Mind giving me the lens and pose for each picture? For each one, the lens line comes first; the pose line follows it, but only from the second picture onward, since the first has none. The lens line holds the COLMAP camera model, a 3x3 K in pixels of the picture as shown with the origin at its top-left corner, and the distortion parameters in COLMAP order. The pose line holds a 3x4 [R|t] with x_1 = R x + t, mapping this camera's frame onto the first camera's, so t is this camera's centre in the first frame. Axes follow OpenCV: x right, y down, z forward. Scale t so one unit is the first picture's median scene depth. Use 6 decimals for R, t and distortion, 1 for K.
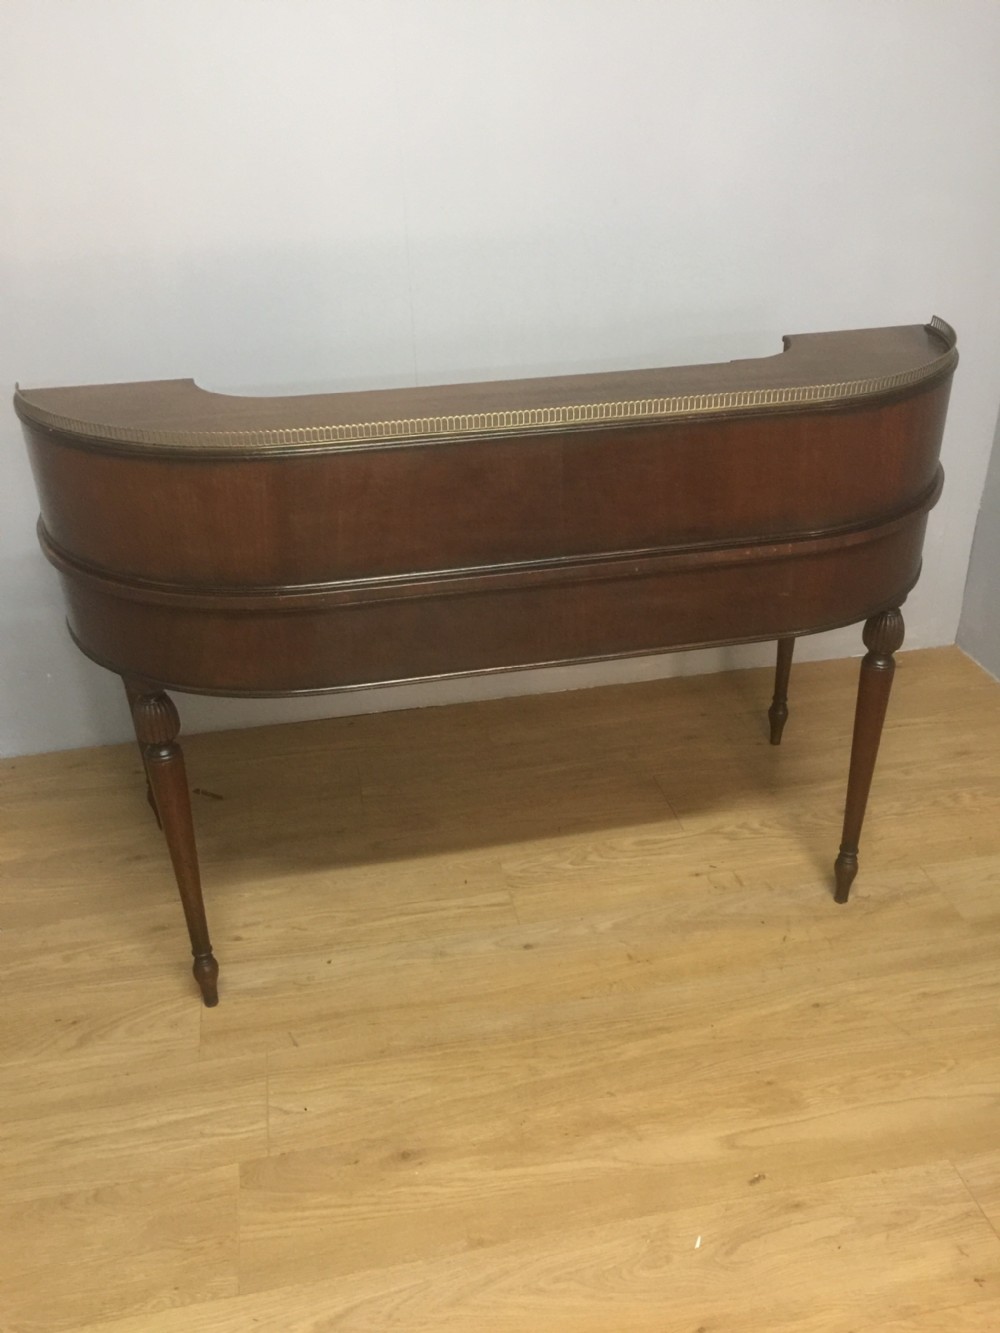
lens RADIAL K [[1137.1, 0, 499.7], [0, 1137.1, 671.8], [0, 0, 1]] dist [0.080689, -0.108562]
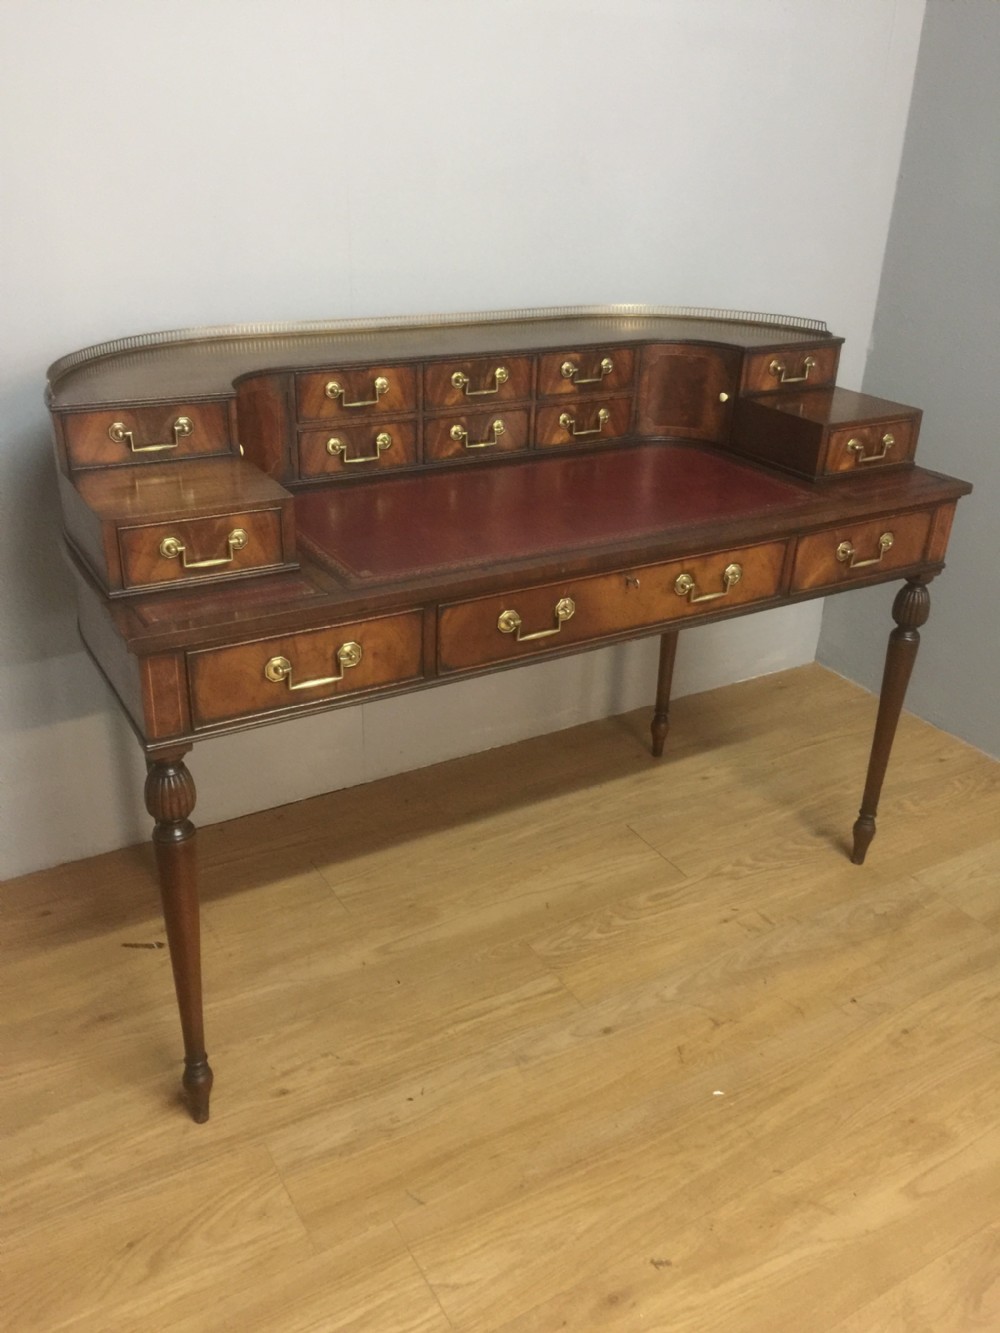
lens RADIAL K [[1137.1, 0, 506.1], [0, 1137.1, 658.9], [0, 0, 1]] dist [0.080689, -0.108562]
pose [[0.938610, -0.096070, 0.331335, -0.352330], [0.112728, 0.993130, -0.031380, -0.040110], [-0.326044, 0.066805, 0.942991, 0.144338]]
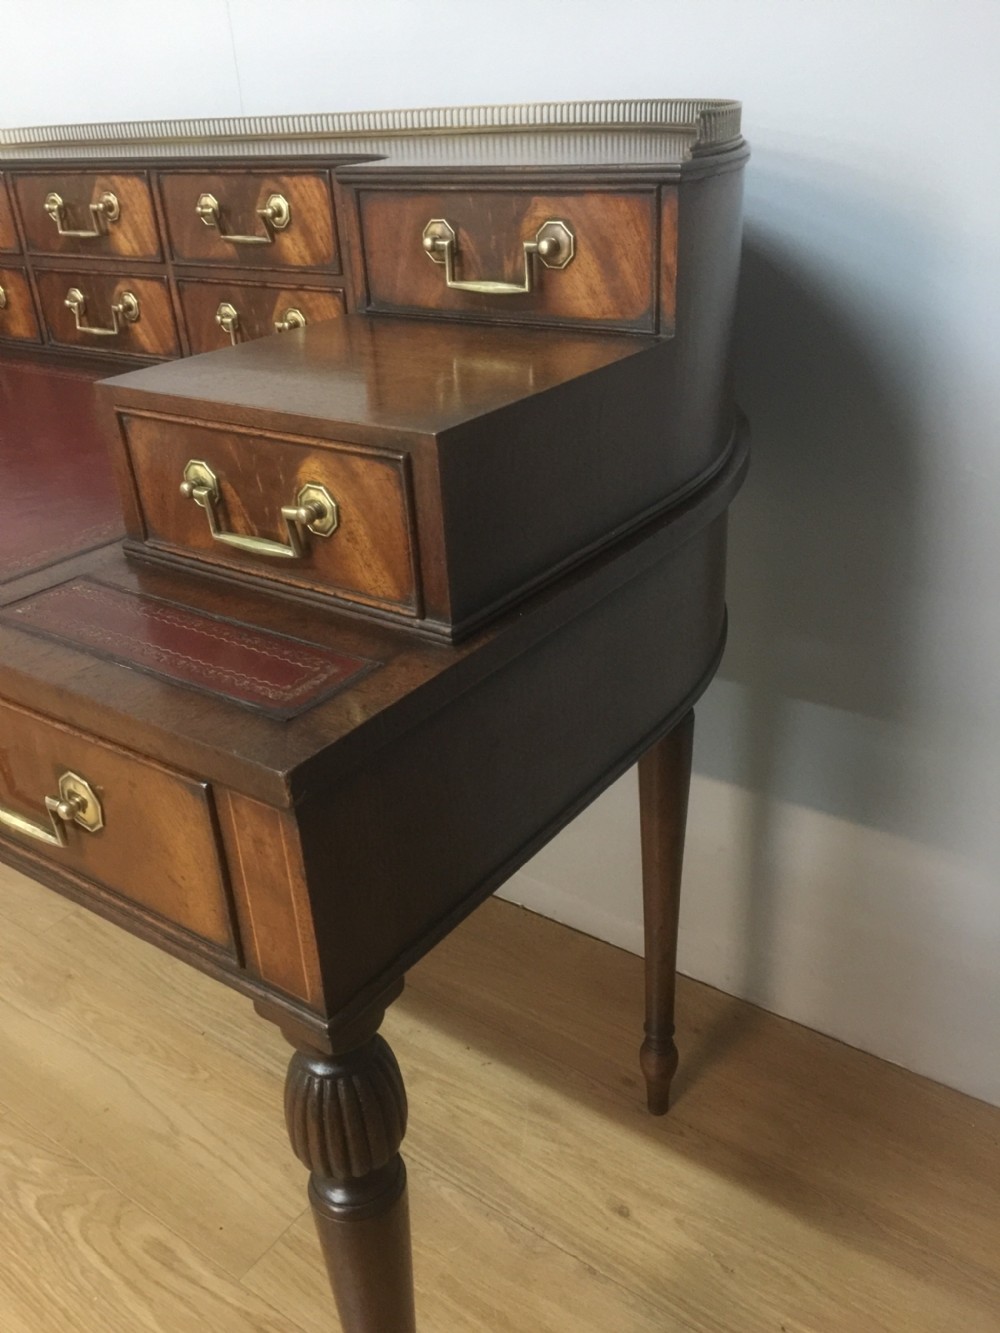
lens RADIAL K [[1137.1, 0, 502.5], [0, 1137.1, 667.7], [0, 0, 1]] dist [0.080689, -0.108562]
pose [[0.682861, 0.318559, -0.657435, 0.579812], [-0.316468, 0.940089, 0.126811, -0.245706], [0.658444, 0.121463, 0.742764, 0.829800]]
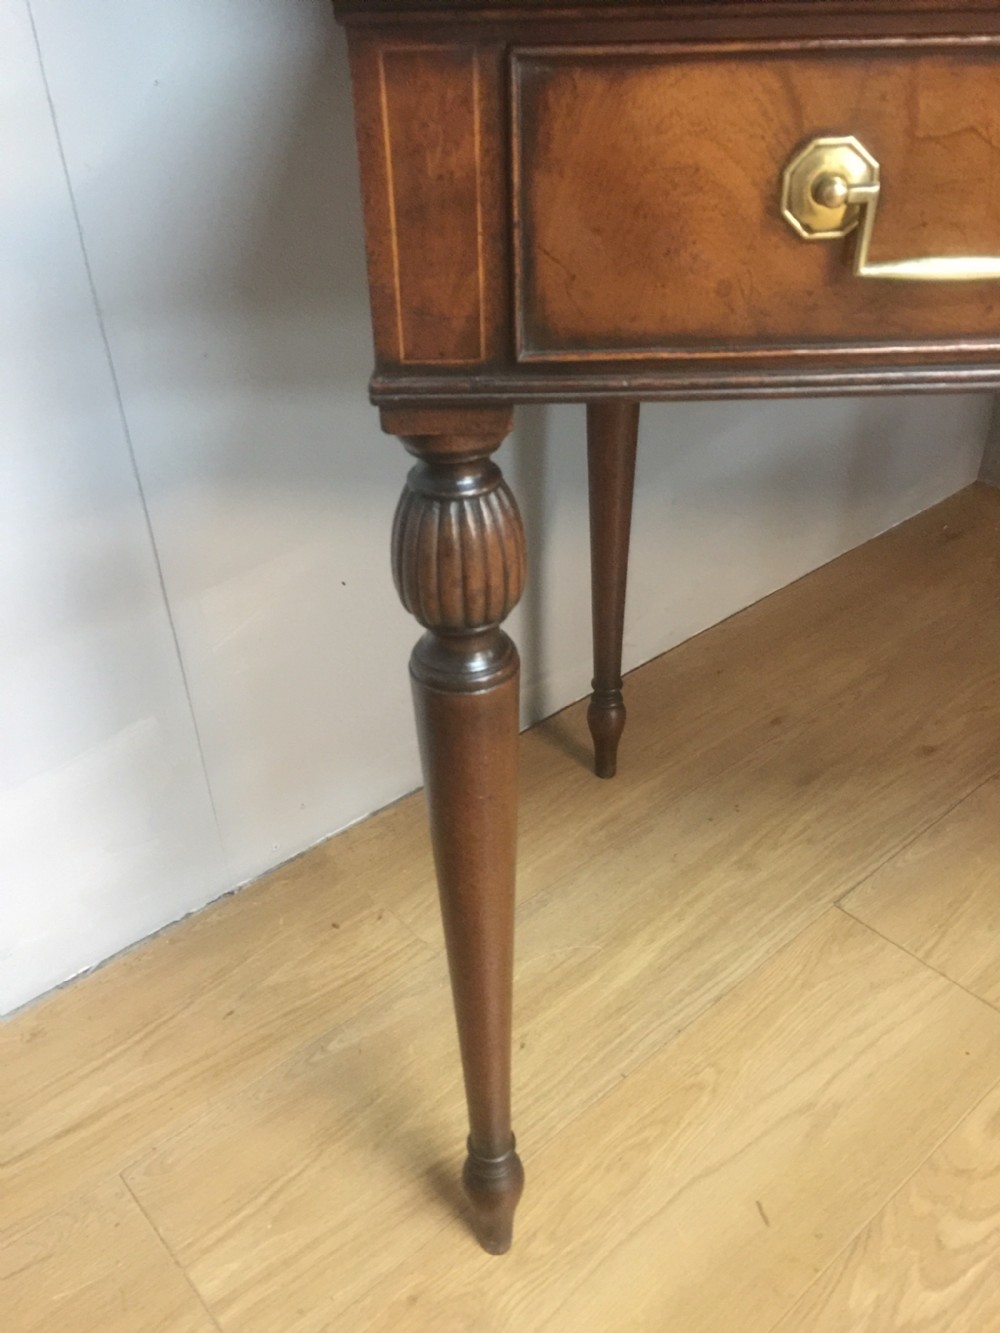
lens RADIAL K [[1137.1, 0, 507.8], [0, 1137.1, 651.9], [0, 0, 1]] dist [0.080689, -0.108562]
pose [[0.866553, -0.271760, 0.418608, -0.171516], [0.247495, 0.962345, 0.112420, -0.107845], [-0.433396, 0.006186, 0.901182, 0.862745]]
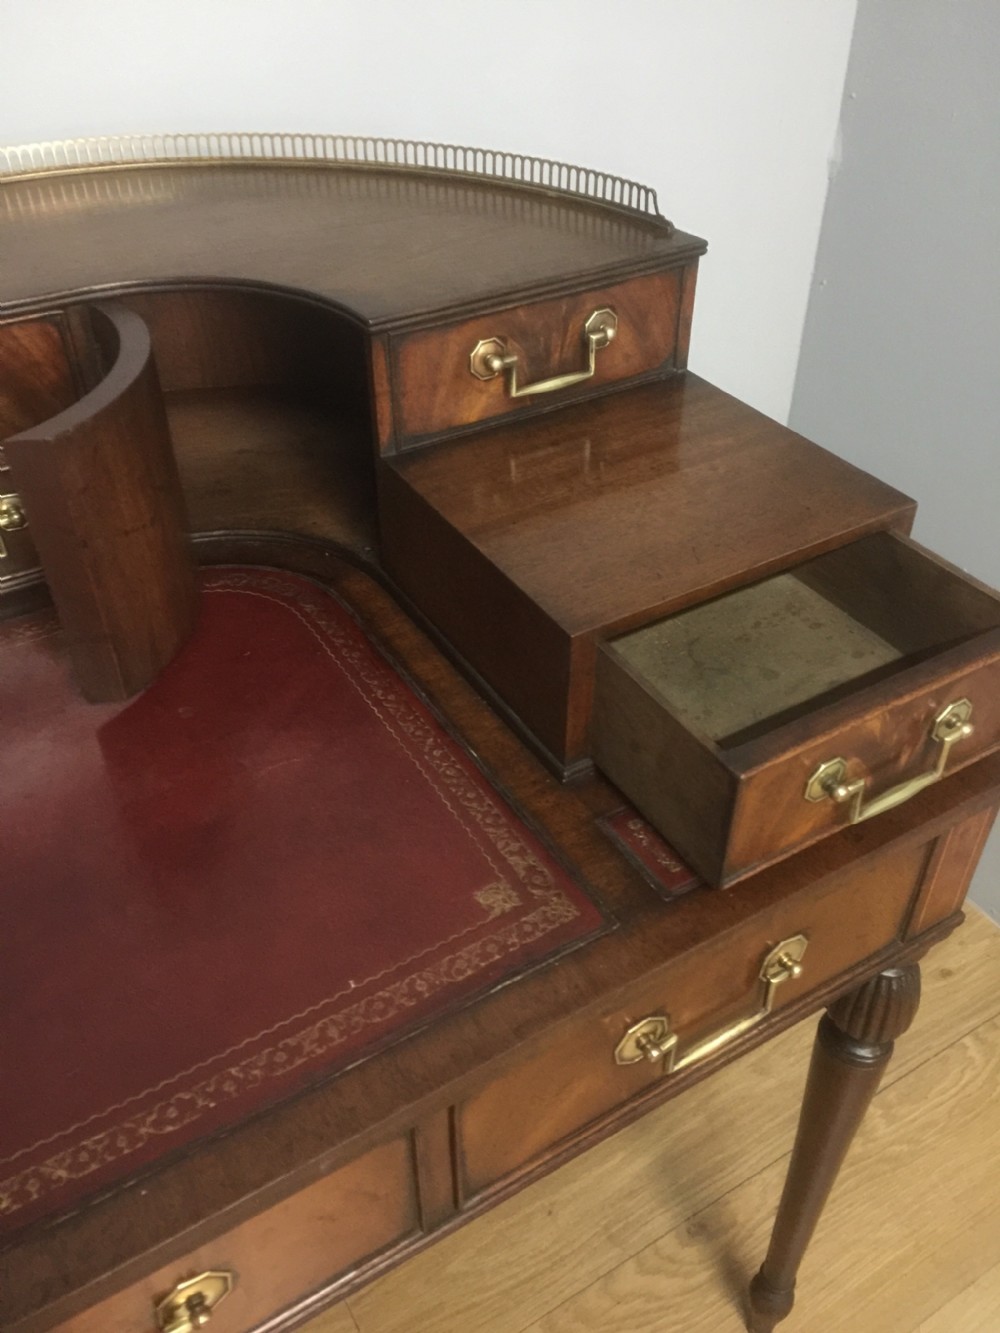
lens RADIAL K [[1137.1, 0, 501.9], [0, 1137.1, 653.0], [0, 0, 1]] dist [0.080689, -0.108562]
pose [[0.937611, -0.201291, 0.283491, 0.158445], [0.152058, 0.970656, 0.186295, -0.297515], [-0.312672, -0.131566, 0.940706, 0.712021]]
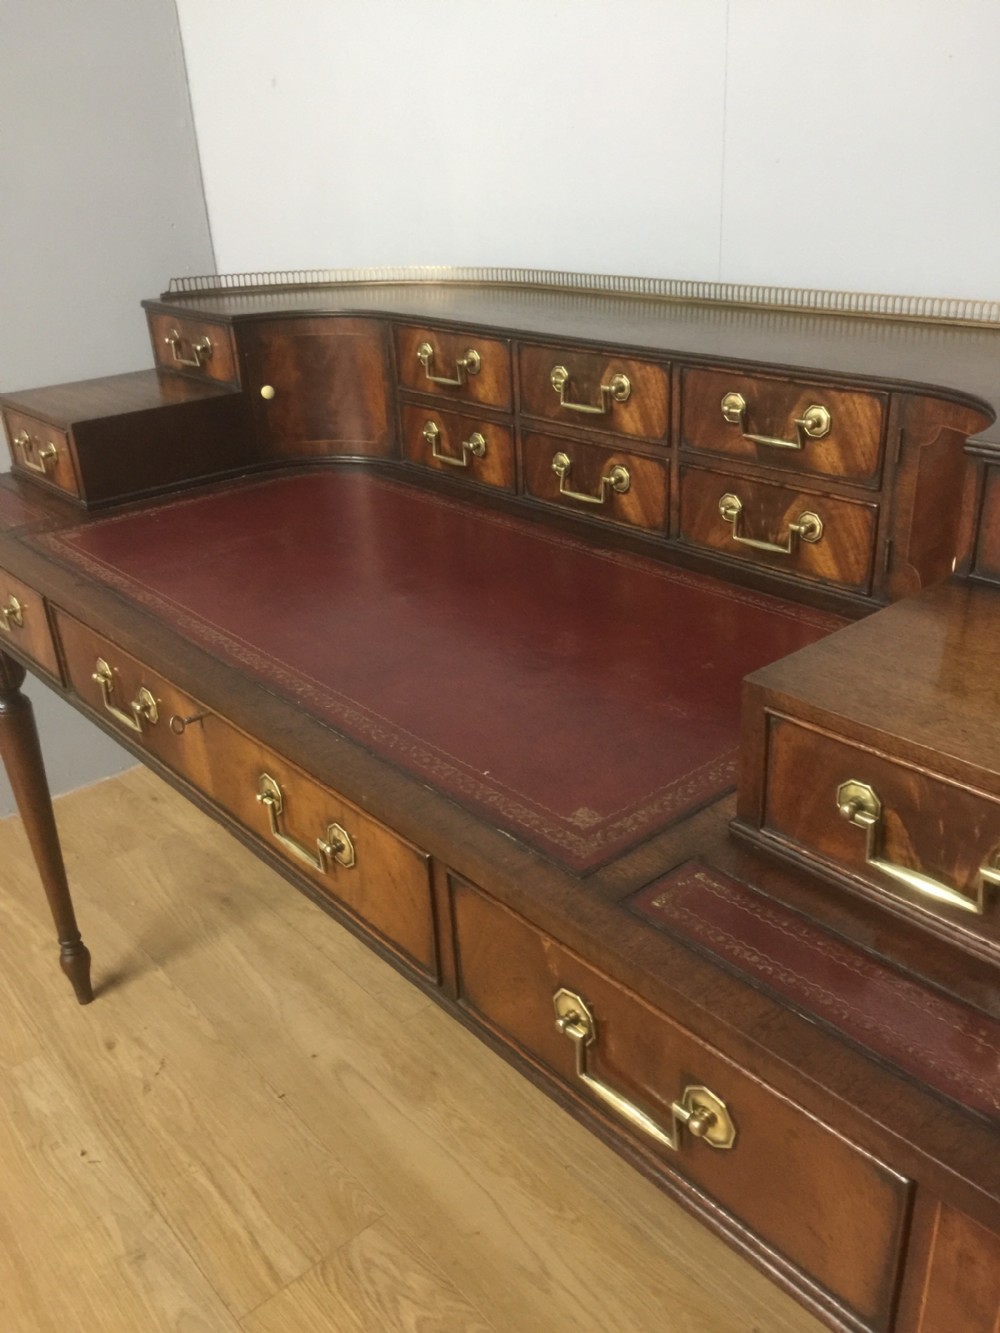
lens RADIAL K [[1137.1, 0, 506.0], [0, 1137.1, 661.3], [0, 0, 1]] dist [0.080689, -0.108562]
pose [[0.497086, 0.364295, -0.787525, 0.481116], [-0.387465, 0.905277, 0.174196, -0.278538], [0.776387, 0.218548, 0.591152, 0.740086]]
